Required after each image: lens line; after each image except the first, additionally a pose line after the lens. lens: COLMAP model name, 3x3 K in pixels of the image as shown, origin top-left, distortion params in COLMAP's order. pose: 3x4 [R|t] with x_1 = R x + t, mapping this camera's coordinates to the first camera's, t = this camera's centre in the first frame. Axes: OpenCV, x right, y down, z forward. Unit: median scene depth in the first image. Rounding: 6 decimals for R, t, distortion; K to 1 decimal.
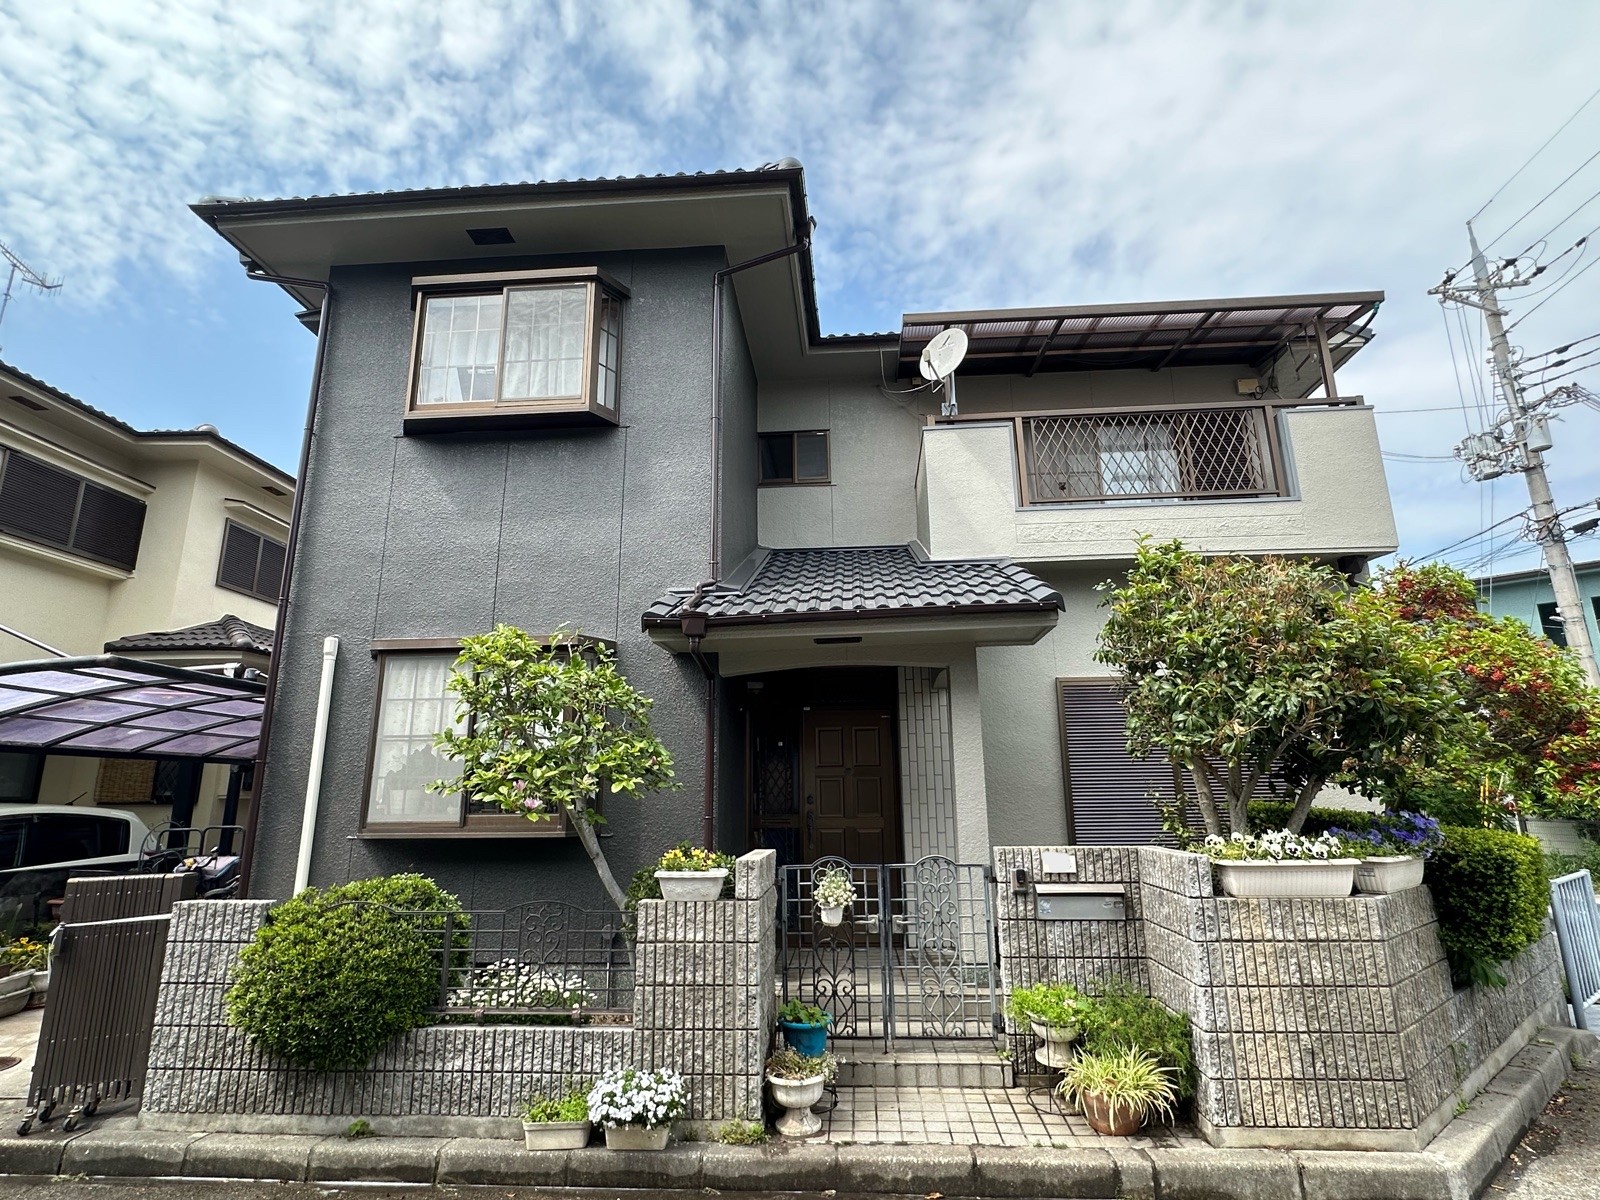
lens RADIAL K [[820.9, 0, 799.6], [0, 820.9, 587.6], [0, 0, 1]] dist [-0.002144, -0.001062]
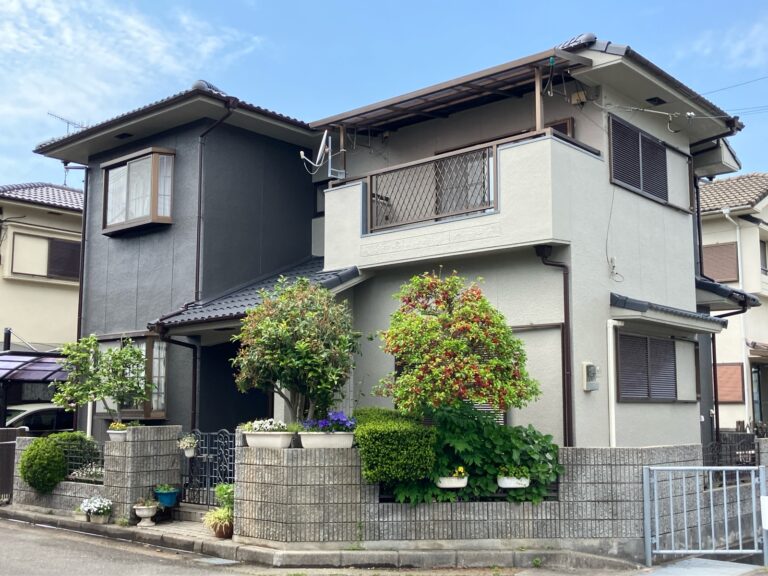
lens RADIAL K [[871.7, 0, 384.0], [0, 871.7, 288.0], [0, 0, 1]] dist [0.005947, -0.043561]
pose [[0.801689, -0.070570, -0.593561, 1.484325], [0.140772, 0.987366, 0.072741, -0.124799], [0.580928, -0.141872, 0.801495, -0.446593]]
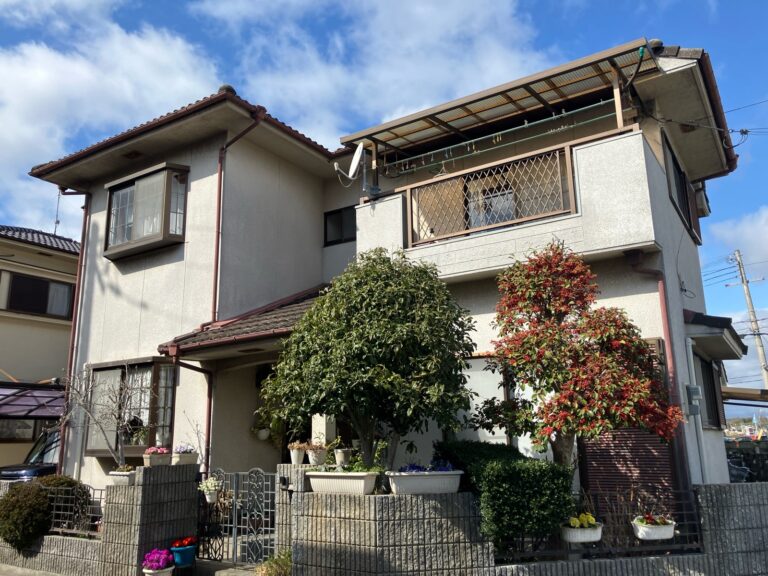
lens RADIAL K [[637.0, 0, 371.1], [0, 637.0, 274.0], [0, 0, 1]] dist [0.002794, -0.009449]
pose [[0.870991, -0.125307, -0.475051, 0.861300], [0.125800, 0.991574, -0.030903, -0.023858], [0.474921, -0.032845, 0.879416, -0.095913]]
